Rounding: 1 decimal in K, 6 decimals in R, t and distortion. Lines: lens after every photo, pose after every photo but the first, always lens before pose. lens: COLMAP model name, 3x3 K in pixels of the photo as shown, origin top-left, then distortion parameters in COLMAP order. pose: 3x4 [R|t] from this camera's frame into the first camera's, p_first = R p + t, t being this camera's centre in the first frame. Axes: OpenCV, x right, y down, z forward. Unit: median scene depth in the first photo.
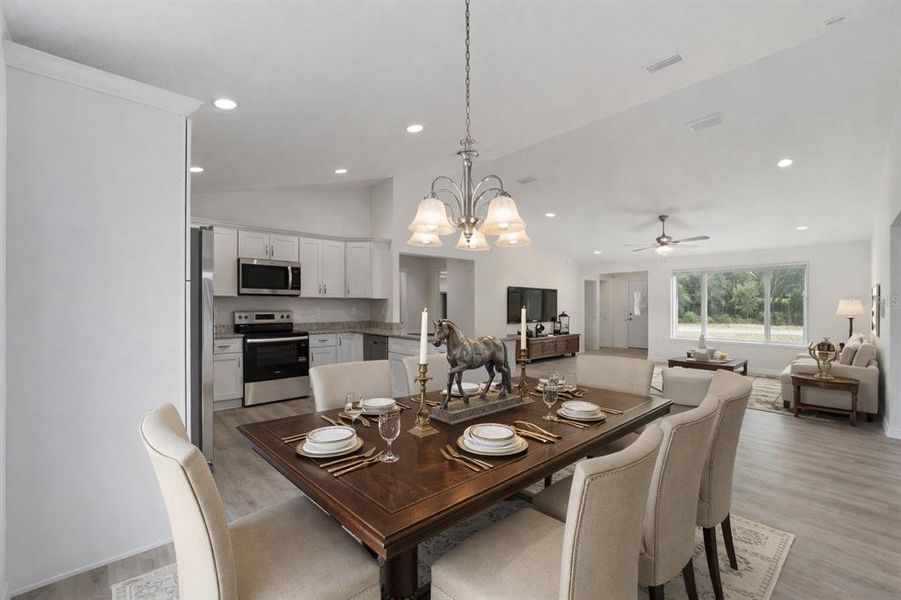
lens RADIAL K [[350.2, 0, 450.5], [0, 350.2, 300.0], [0, 0, 1]] dist [-0.032799, -0.000062]
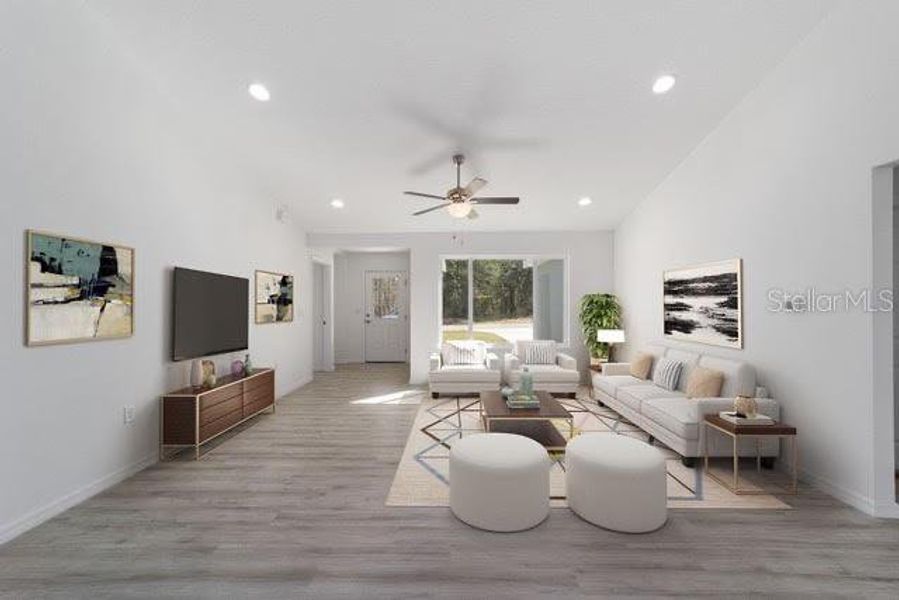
lens RADIAL K [[349.4, 0, 449.5], [0, 349.4, 300.0], [0, 0, 1]] dist [-0.032799, -0.000062]
pose [[0.670076, 0.006490, 0.742264, 0.090360], [0.002868, 0.999932, -0.011332, 0.014500], [-0.742287, 0.009722, 0.670011, 0.377101]]
